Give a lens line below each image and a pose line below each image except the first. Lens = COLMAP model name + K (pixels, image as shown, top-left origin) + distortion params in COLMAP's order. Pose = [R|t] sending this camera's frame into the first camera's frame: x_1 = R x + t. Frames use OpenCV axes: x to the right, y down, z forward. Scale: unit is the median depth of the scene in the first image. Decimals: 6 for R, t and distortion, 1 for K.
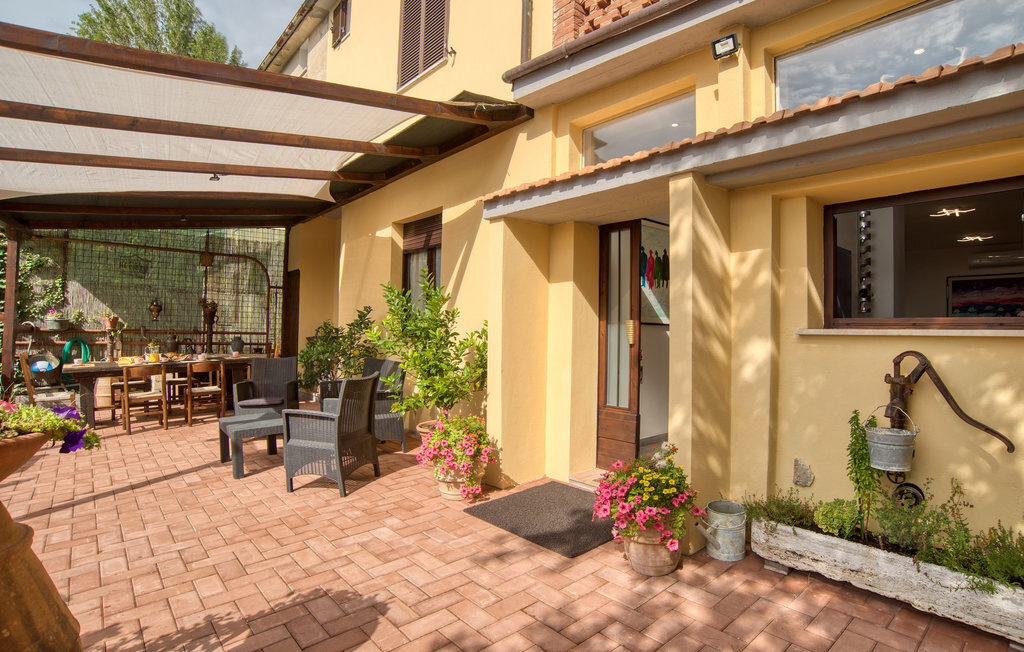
lens RADIAL K [[552.5, 0, 537.1], [0, 552.5, 320.5], [0, 0, 1]] dist [-0.038548, 0.001836]
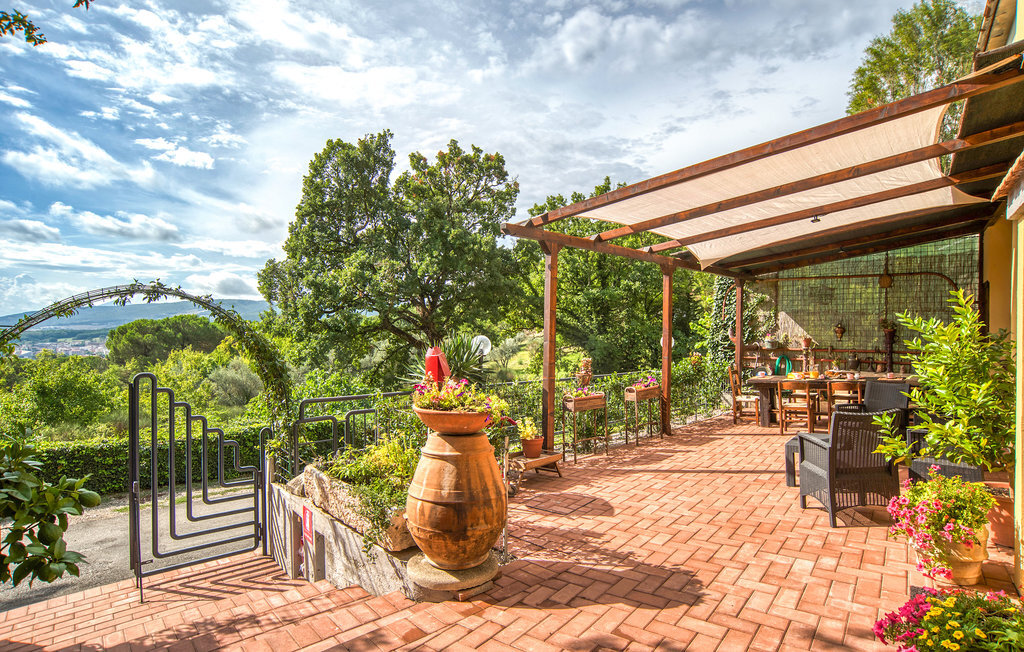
lens RADIAL K [[522.5, 0, 513.9], [0, 522.5, 315.5], [0, 0, 1]] dist [-0.004509, 0.000535]
pose [[0.191023, -0.050518, -0.980285, 0.427647], [0.025252, 0.998597, -0.046541, -0.033526], [0.981261, -0.015863, 0.192030, 0.204906]]
